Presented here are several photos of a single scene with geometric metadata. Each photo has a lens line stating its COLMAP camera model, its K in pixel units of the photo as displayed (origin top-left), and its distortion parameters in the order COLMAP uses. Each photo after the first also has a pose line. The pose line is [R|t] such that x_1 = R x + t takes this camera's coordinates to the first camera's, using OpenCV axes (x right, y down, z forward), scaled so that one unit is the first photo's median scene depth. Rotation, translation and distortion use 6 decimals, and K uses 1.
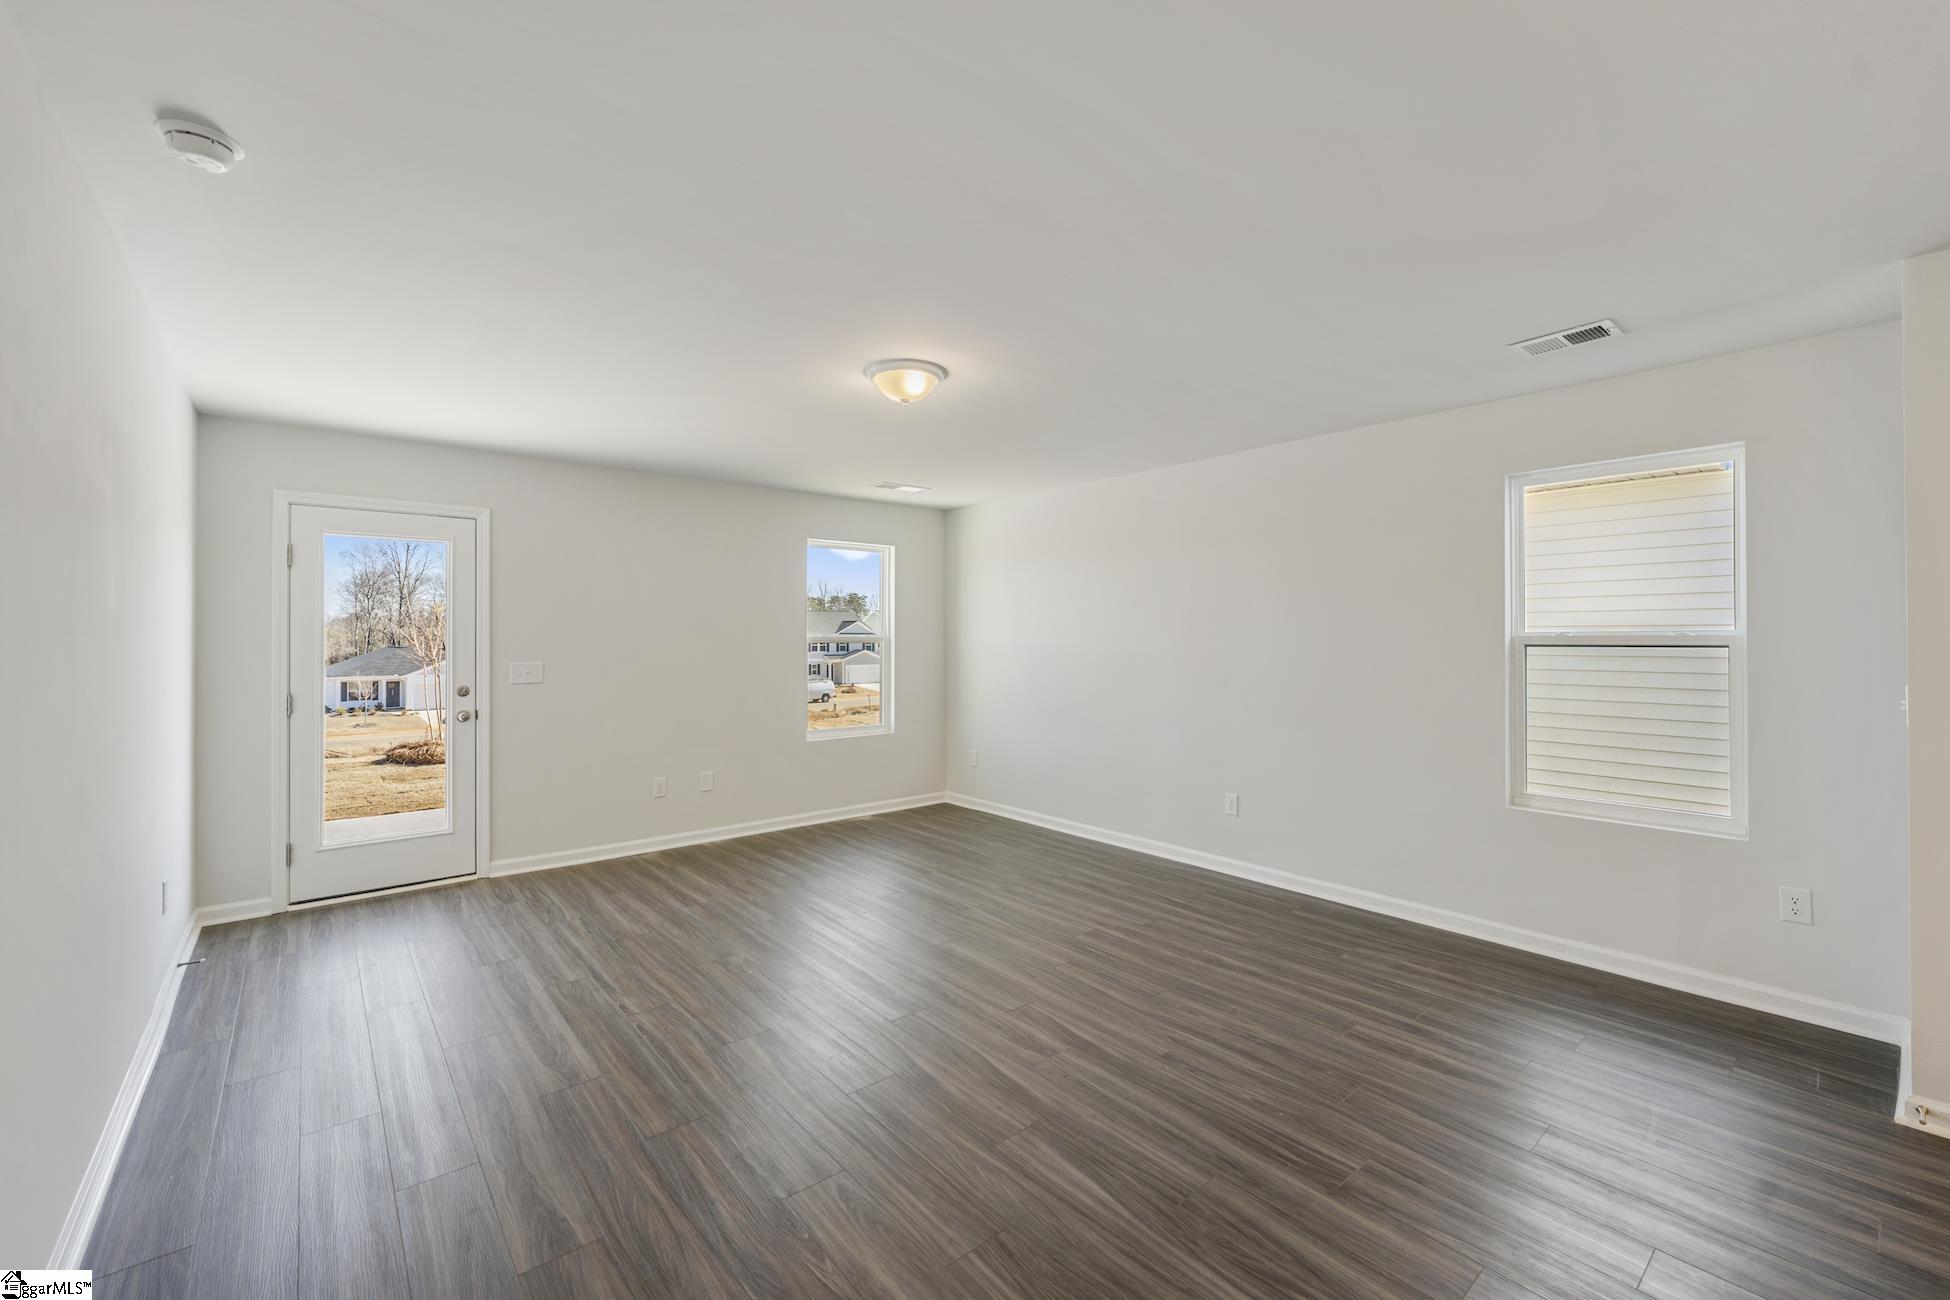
lens RADIAL K [[789.1, 0, 972.1], [0, 789.1, 640.7], [0, 0, 1]] dist [0.003259, -0.000265]
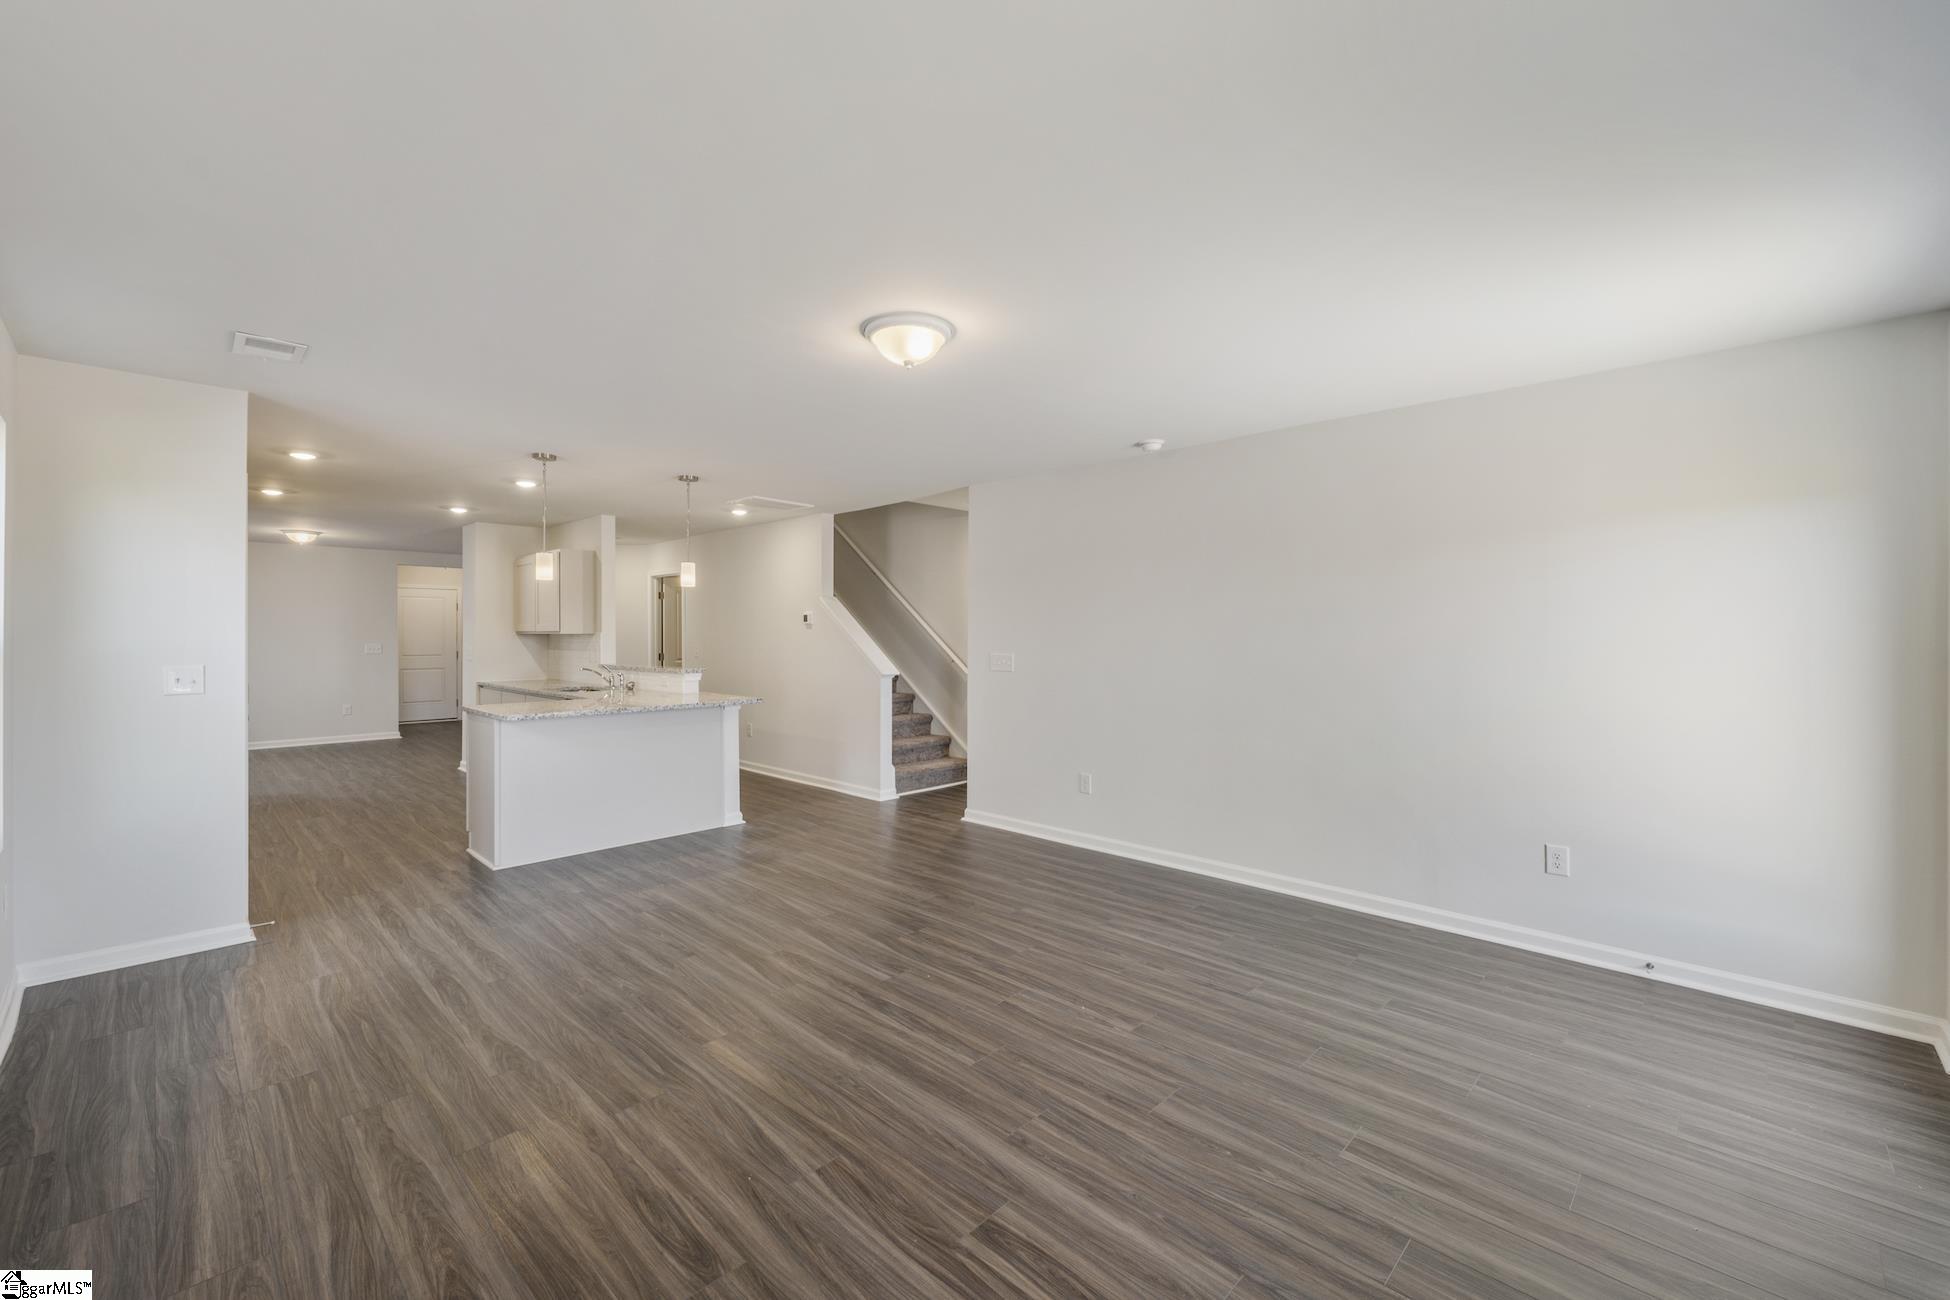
lens RADIAL K [[789.1, 0, 974.5], [0, 789.1, 640.0], [0, 0, 1]] dist [0.003259, -0.000265]
pose [[-0.994189, 0.000489, -0.107645, -0.057059], [-0.000142, 0.999983, 0.005862, -0.000486], [0.107646, 0.005843, -0.994172, 1.706190]]
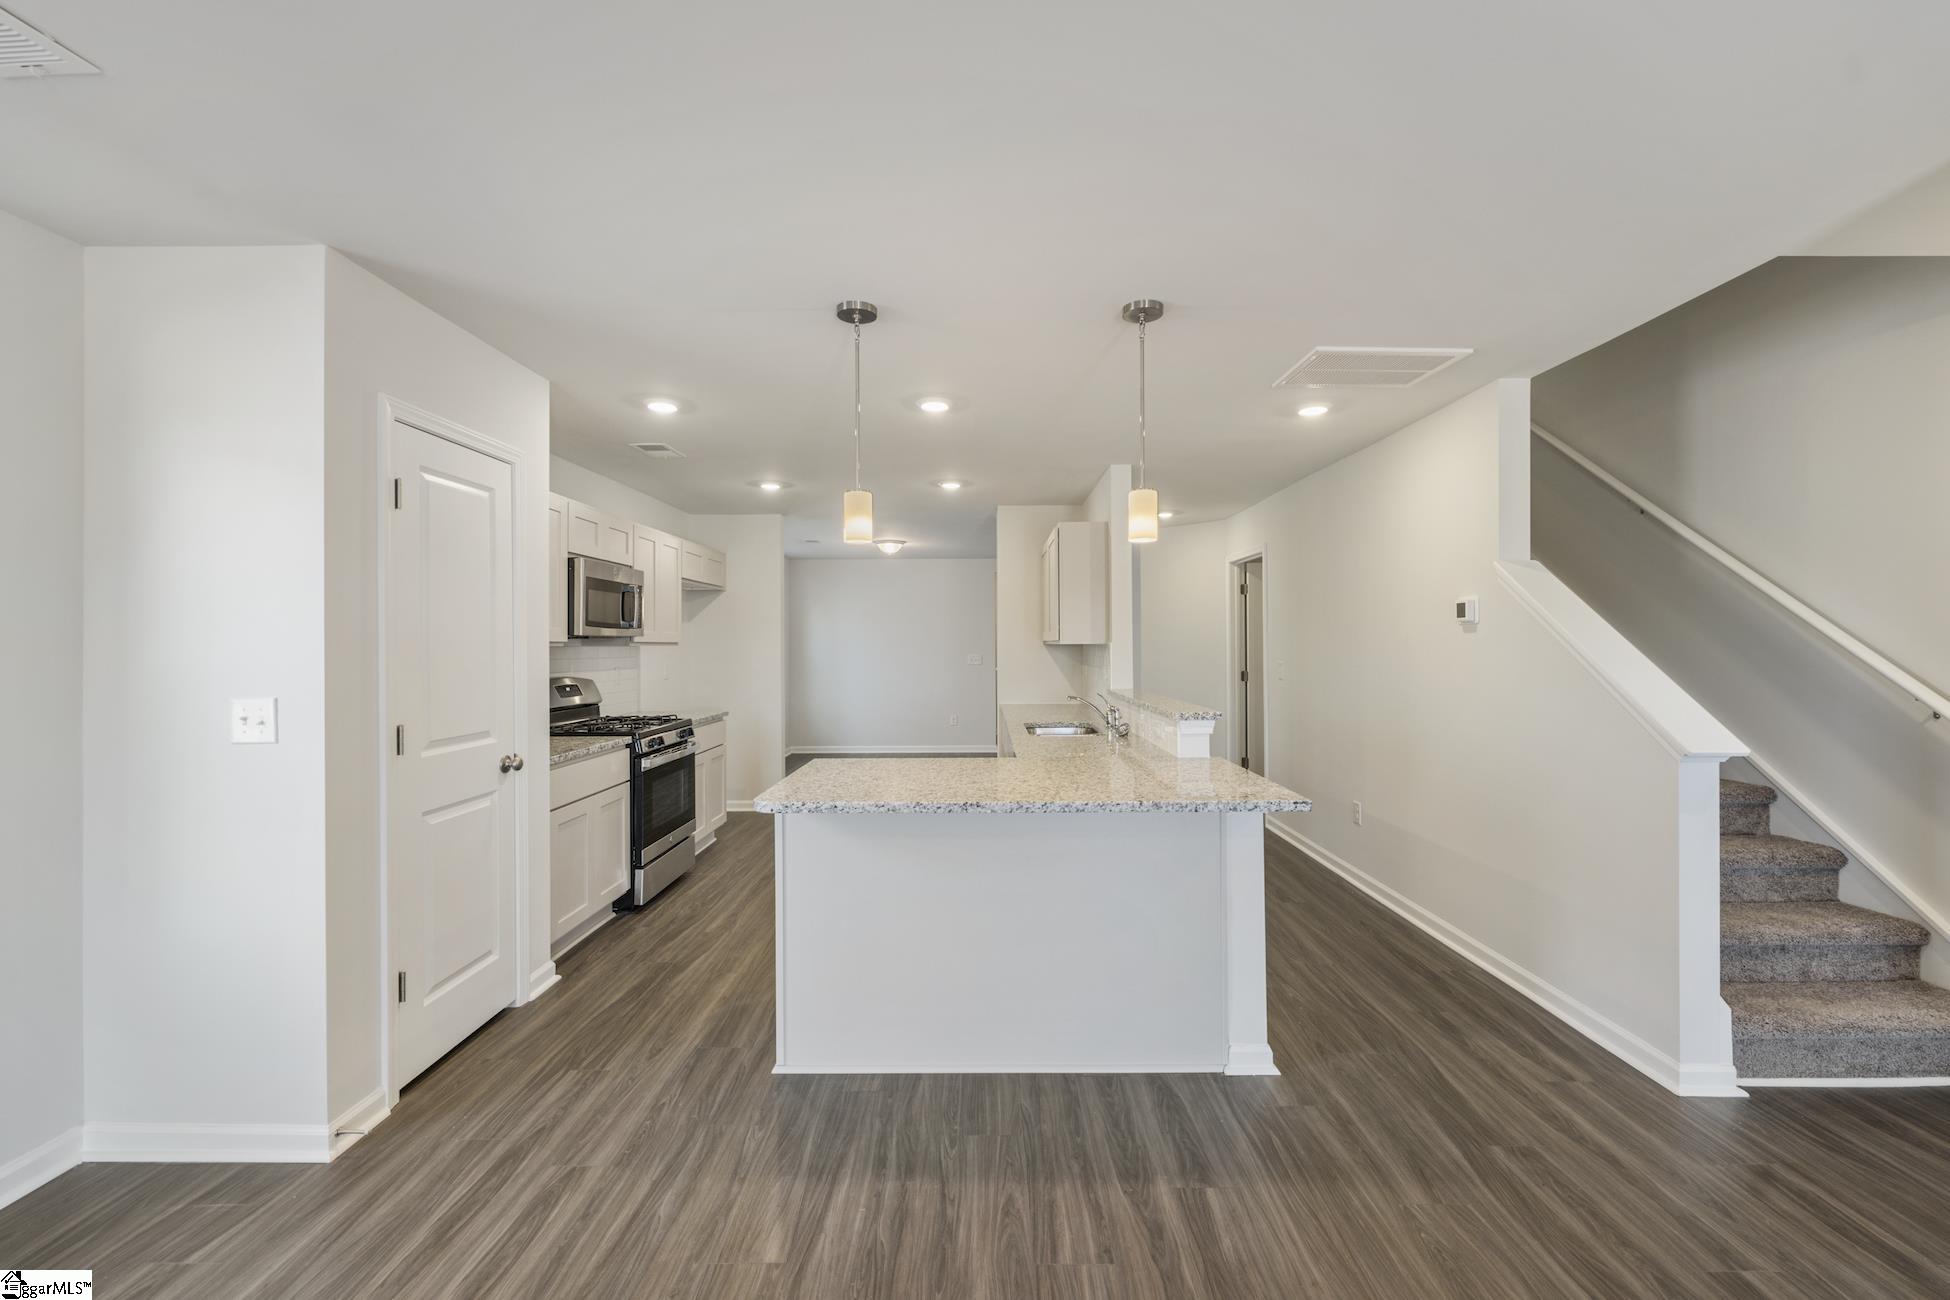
lens RADIAL K [[789.1, 0, 971.5], [0, 789.1, 639.6], [0, 0, 1]] dist [0.003259, -0.000265]
pose [[-0.761702, 0.007174, 0.647888, -0.033348], [0.002579, 0.999964, -0.008040, -0.001067], [-0.647923, -0.004453, -0.761693, 1.168075]]
